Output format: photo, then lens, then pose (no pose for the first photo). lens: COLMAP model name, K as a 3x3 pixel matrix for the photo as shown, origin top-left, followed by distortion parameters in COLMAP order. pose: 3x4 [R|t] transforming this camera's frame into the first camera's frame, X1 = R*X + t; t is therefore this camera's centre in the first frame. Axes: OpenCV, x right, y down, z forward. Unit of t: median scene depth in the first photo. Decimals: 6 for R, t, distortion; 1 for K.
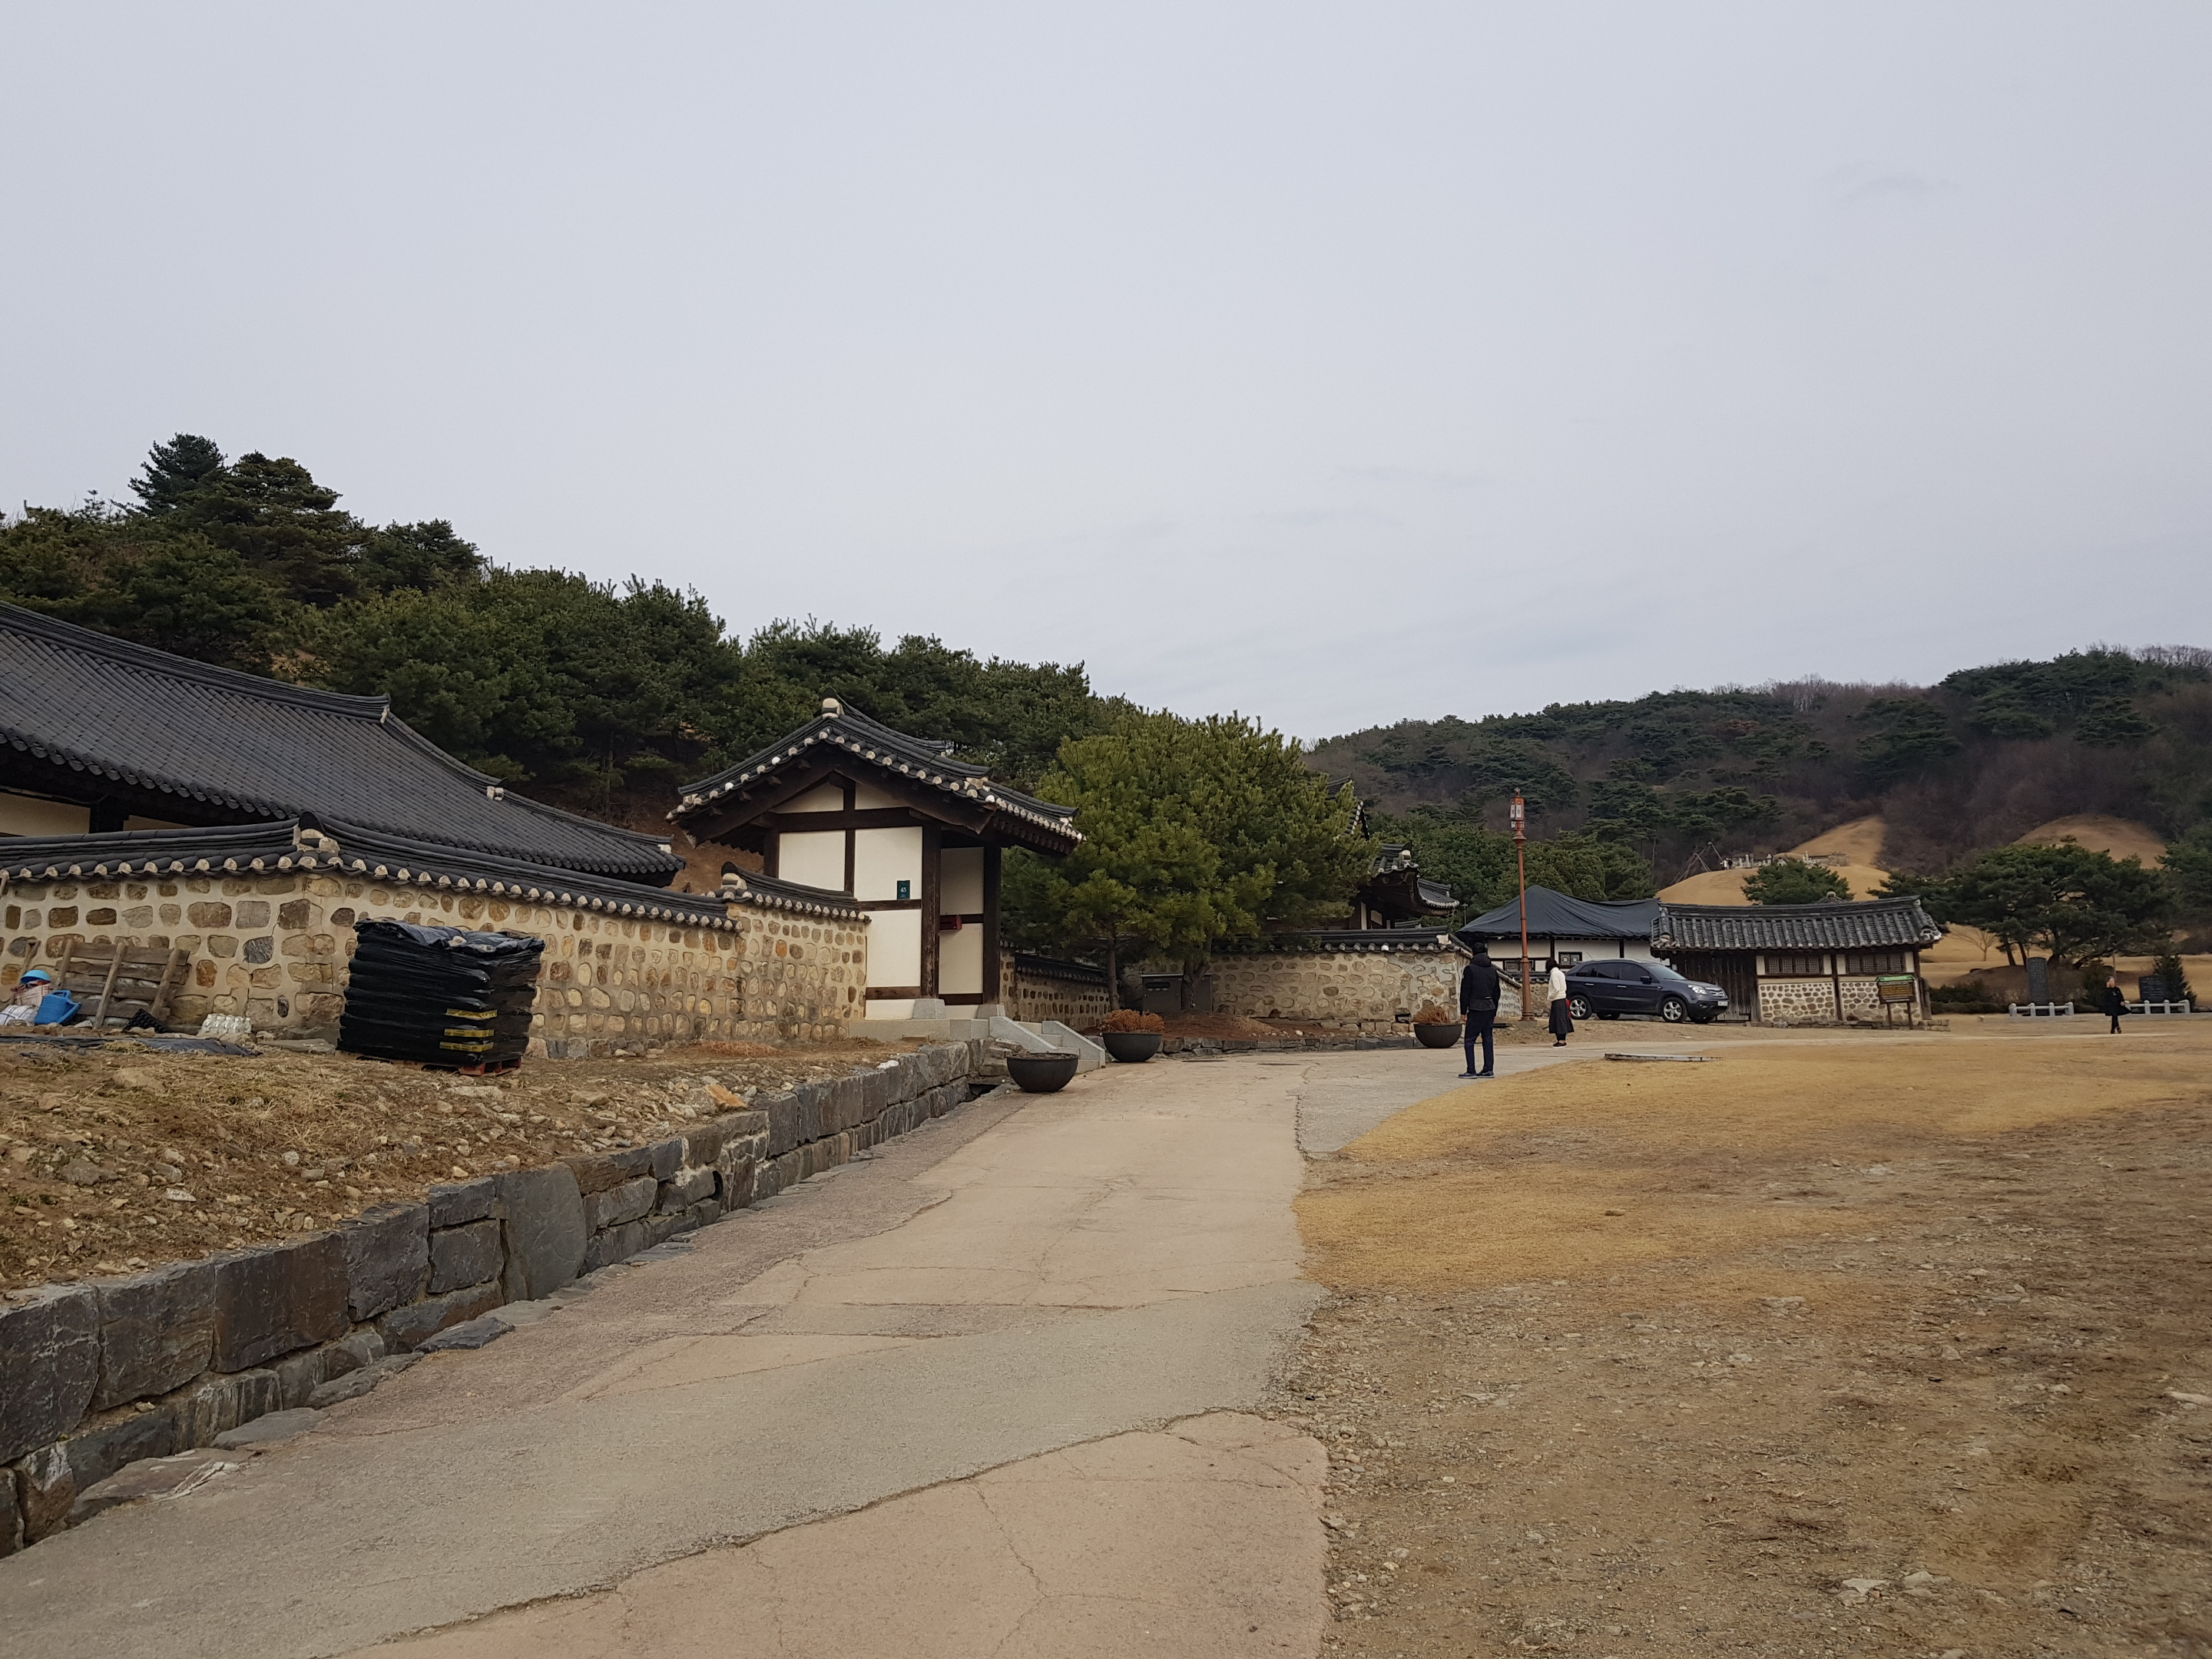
lens RADIAL K [[1643.9, 0, 1102.6], [0, 1643.9, 840.8], [0, 0, 1]] dist [-0.009669, -0.021971]
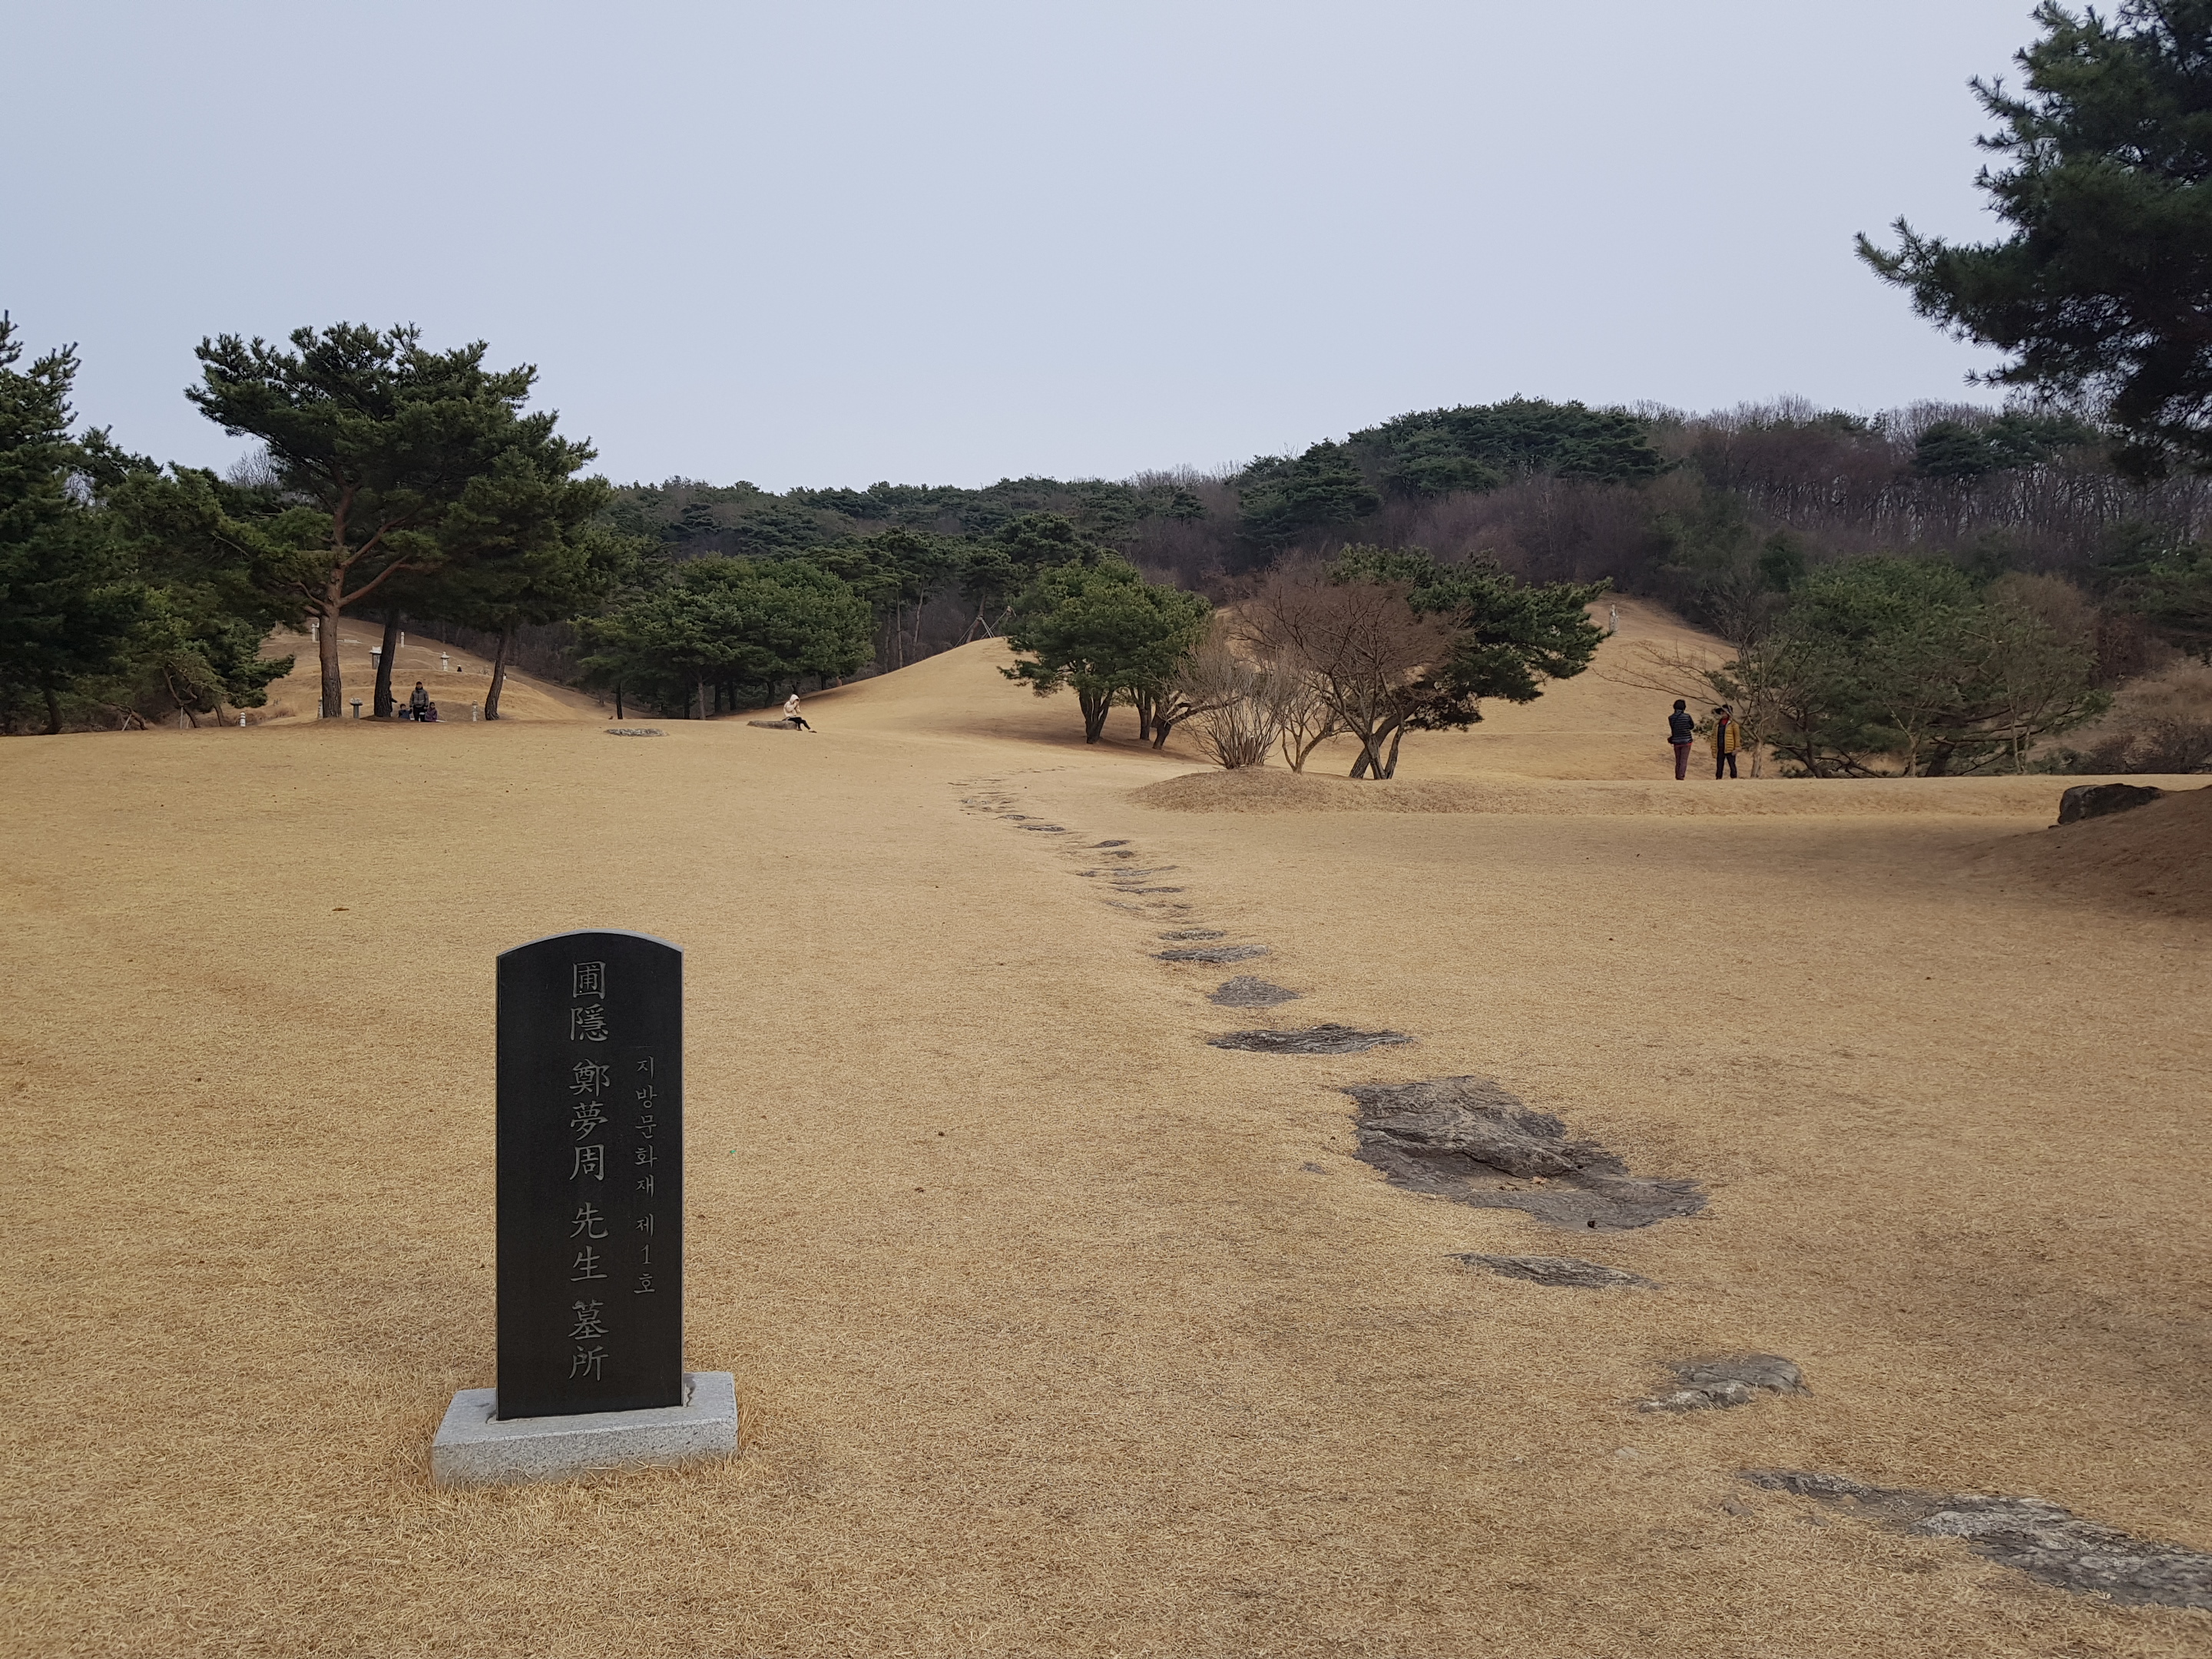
lens RADIAL K [[1643.9, 0, 1106.1], [0, 1643.9, 819.2], [0, 0, 1]] dist [-0.009669, -0.021971]
pose [[0.933029, 0.028093, 0.358703, 0.176604], [-0.054984, 0.996370, 0.064985, 0.035474], [-0.355576, -0.080356, 0.931187, 0.392827]]
